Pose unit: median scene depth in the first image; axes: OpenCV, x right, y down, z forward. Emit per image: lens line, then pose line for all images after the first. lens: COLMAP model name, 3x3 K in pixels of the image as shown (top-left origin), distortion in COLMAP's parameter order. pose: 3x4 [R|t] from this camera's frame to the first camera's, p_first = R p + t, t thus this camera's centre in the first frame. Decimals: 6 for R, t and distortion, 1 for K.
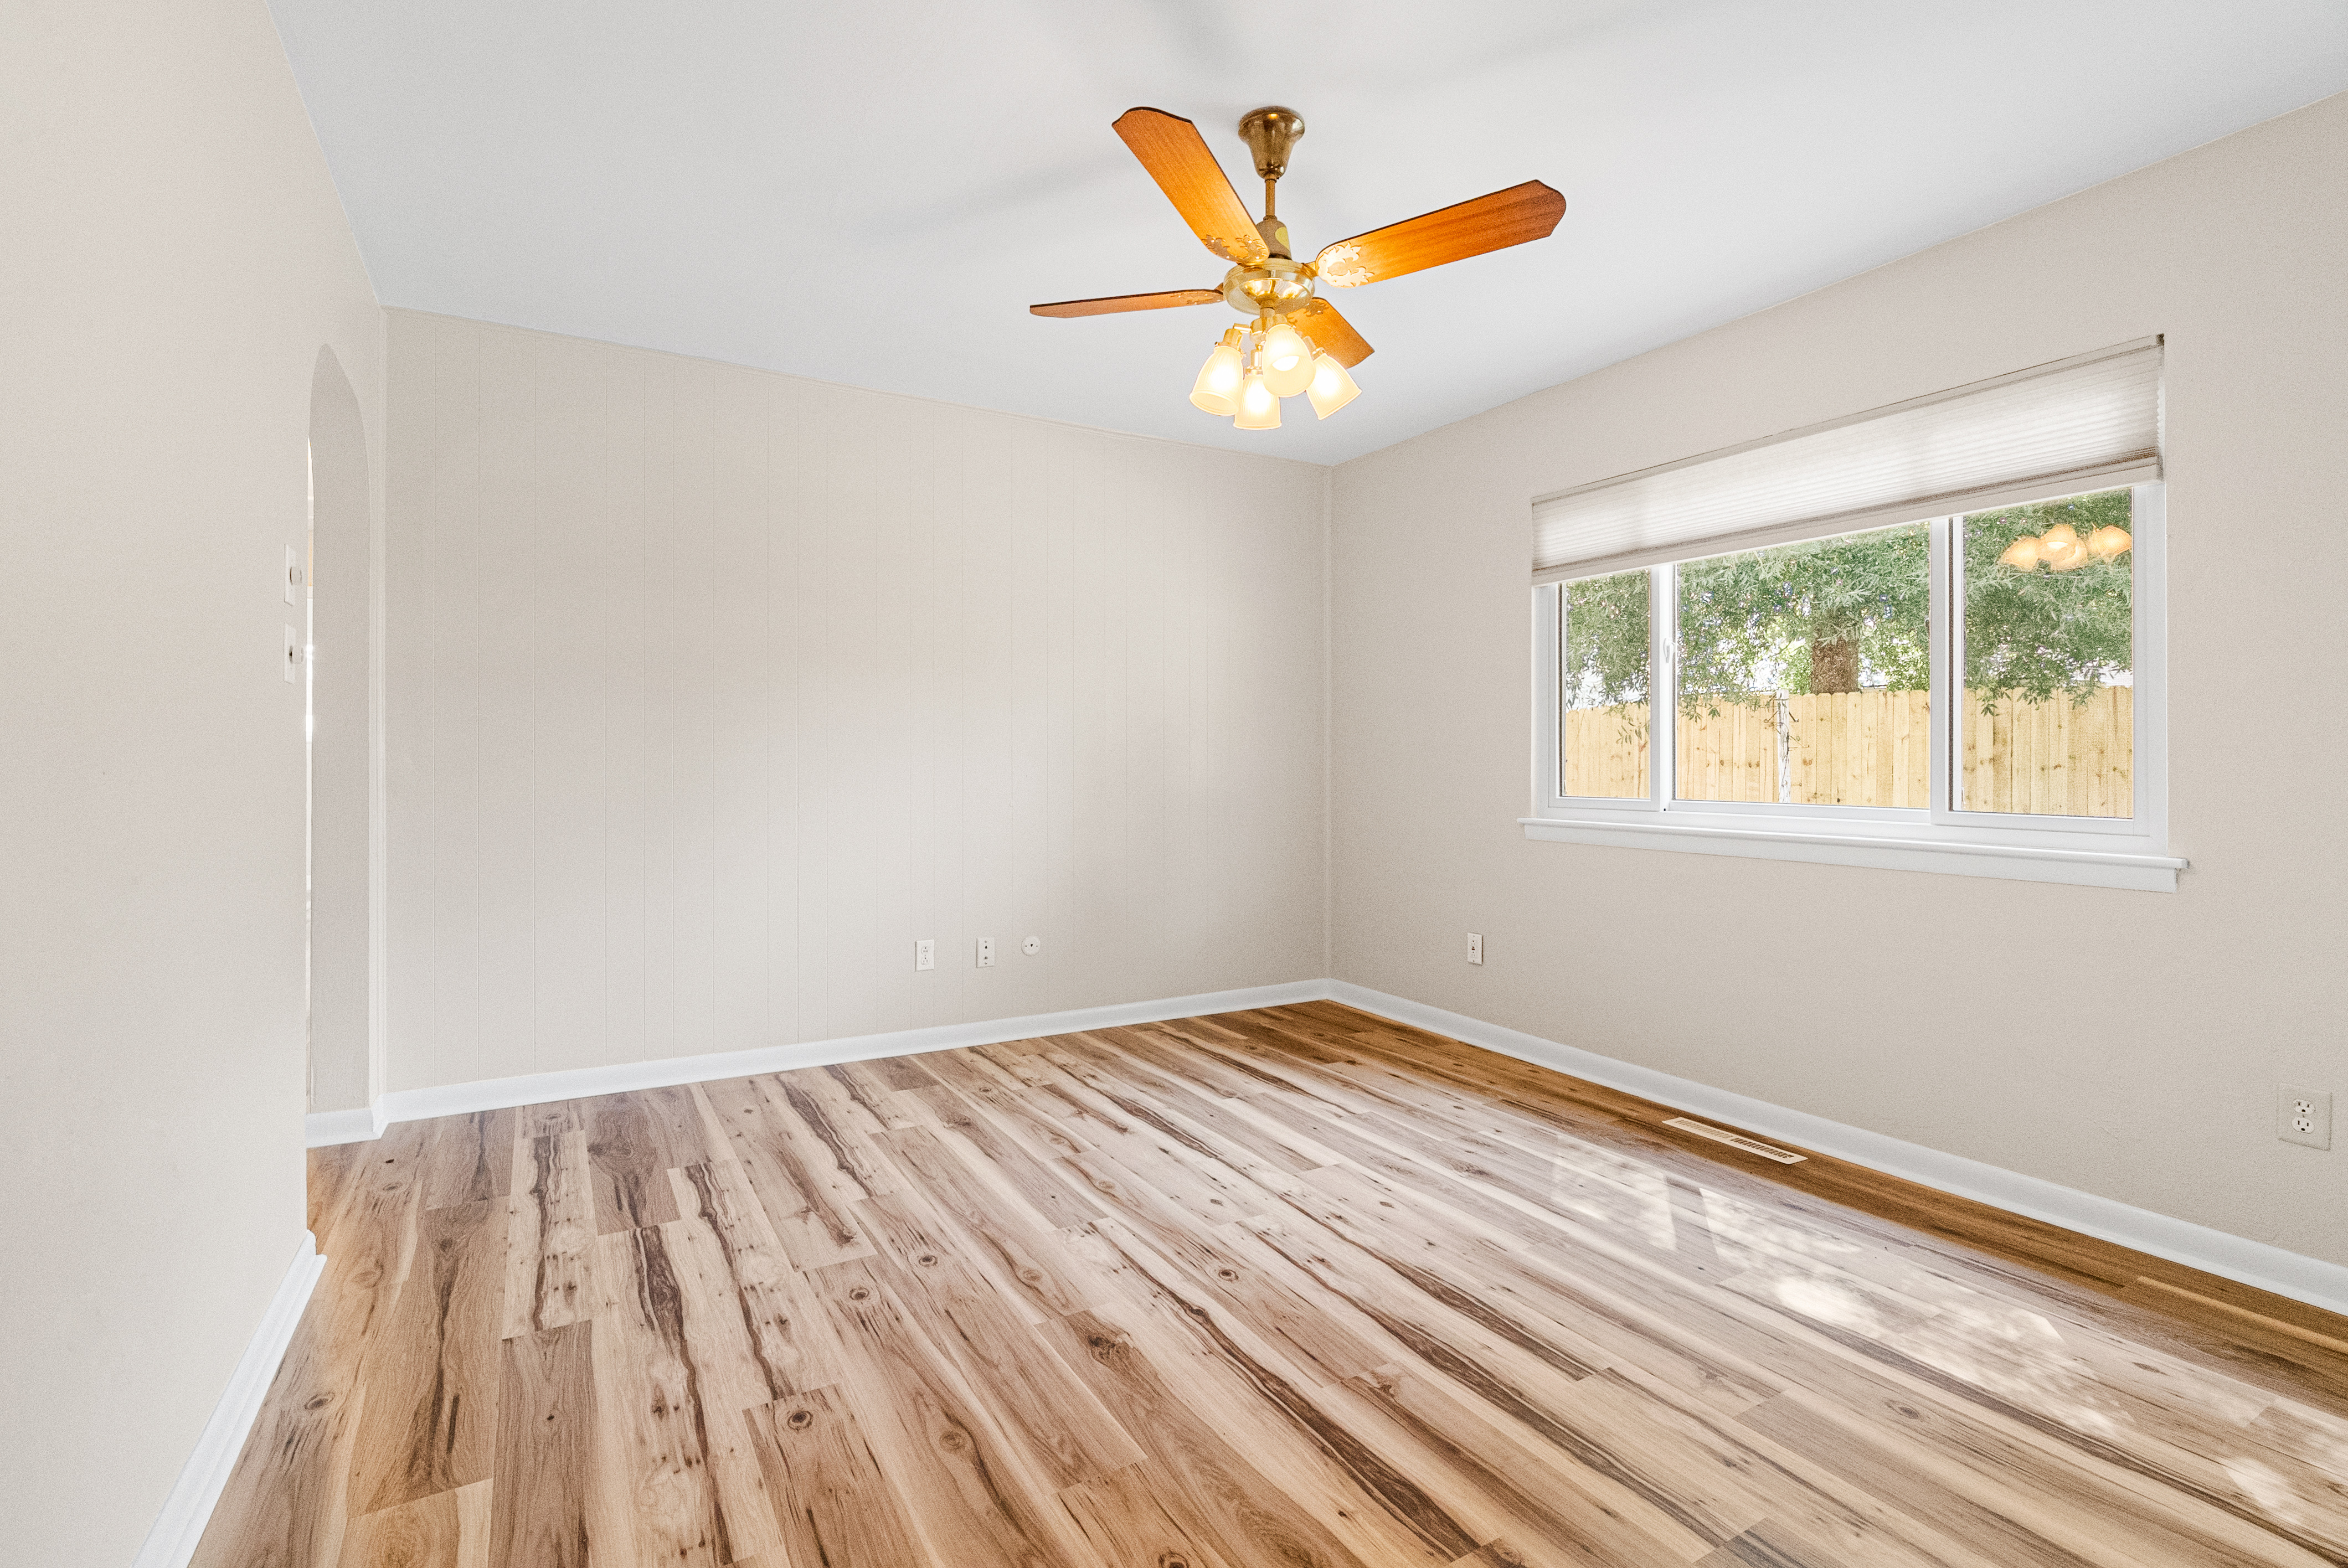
lens RADIAL K [[1056.7, 0, 1168.5], [0, 1056.7, 773.1], [0, 0, 1]] dist [-0.011640, 0.004040]
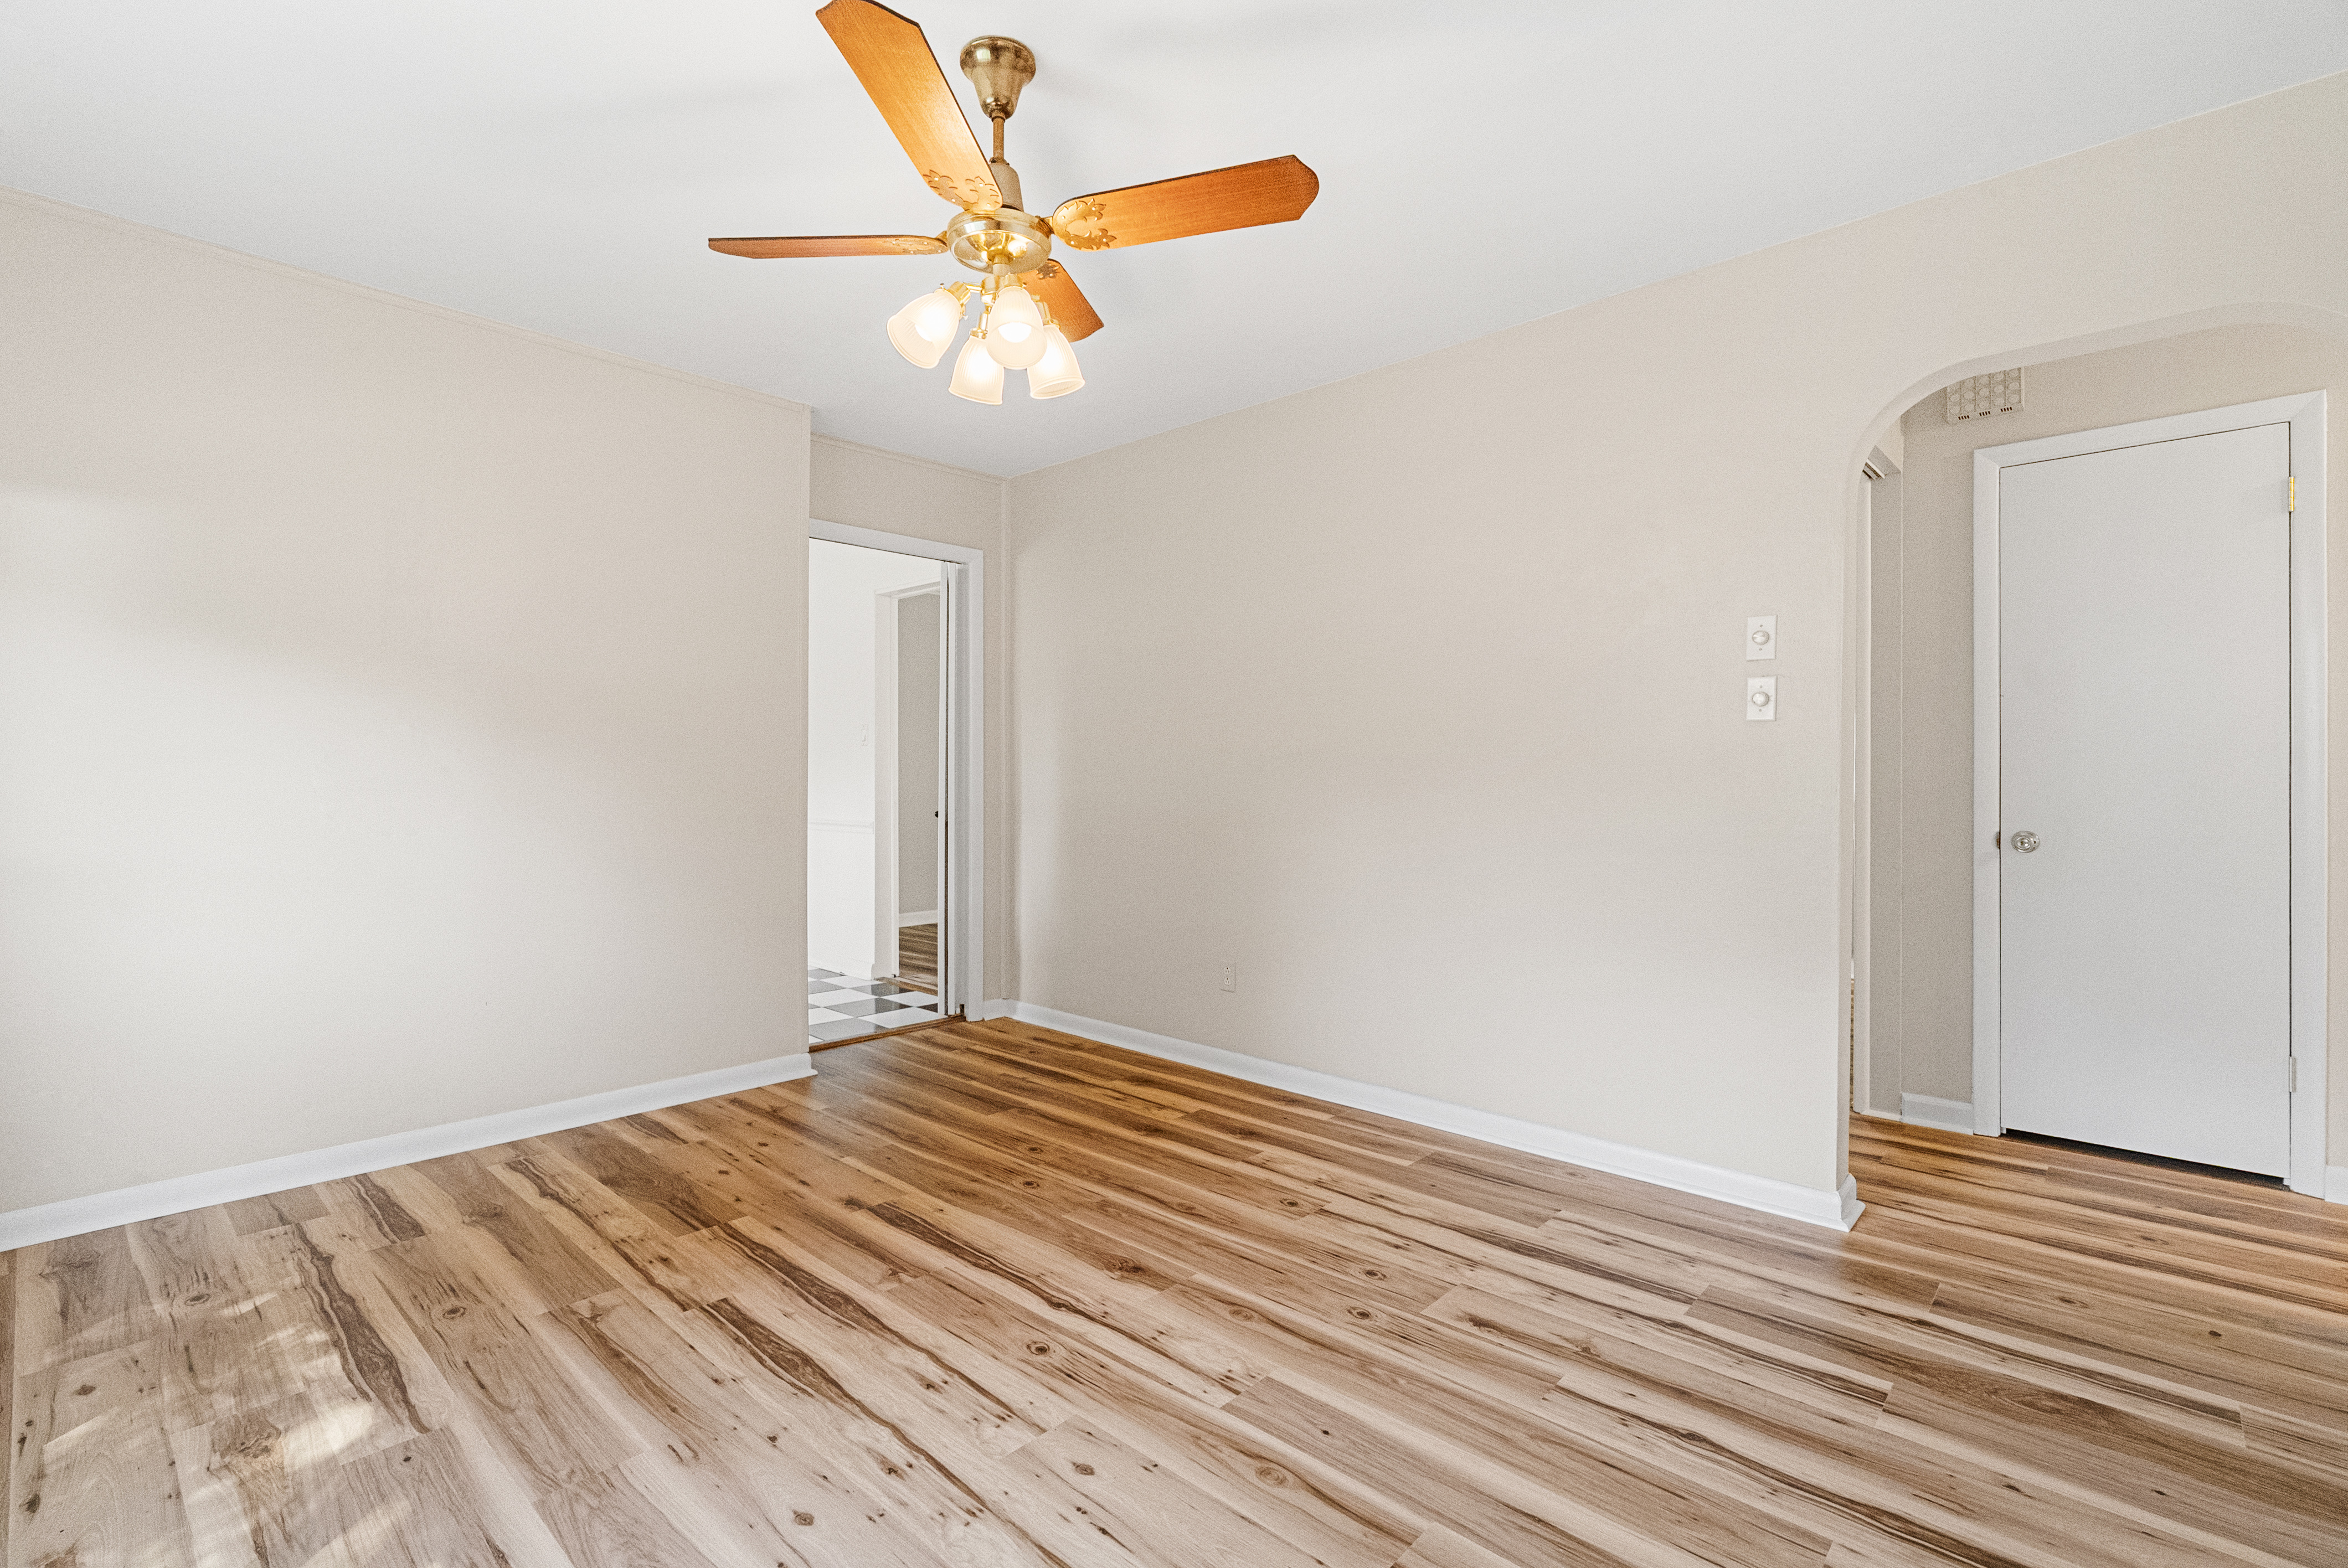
lens RADIAL K [[1056.7, 0, 1168.5], [0, 1056.7, 773.1], [0, 0, 1]] dist [-0.011640, 0.004040]
pose [[-0.957769, -0.007265, -0.287446, 0.215089], [-0.009652, 0.999930, 0.006888, -0.022529], [0.287376, 0.009372, -0.957772, 1.912517]]
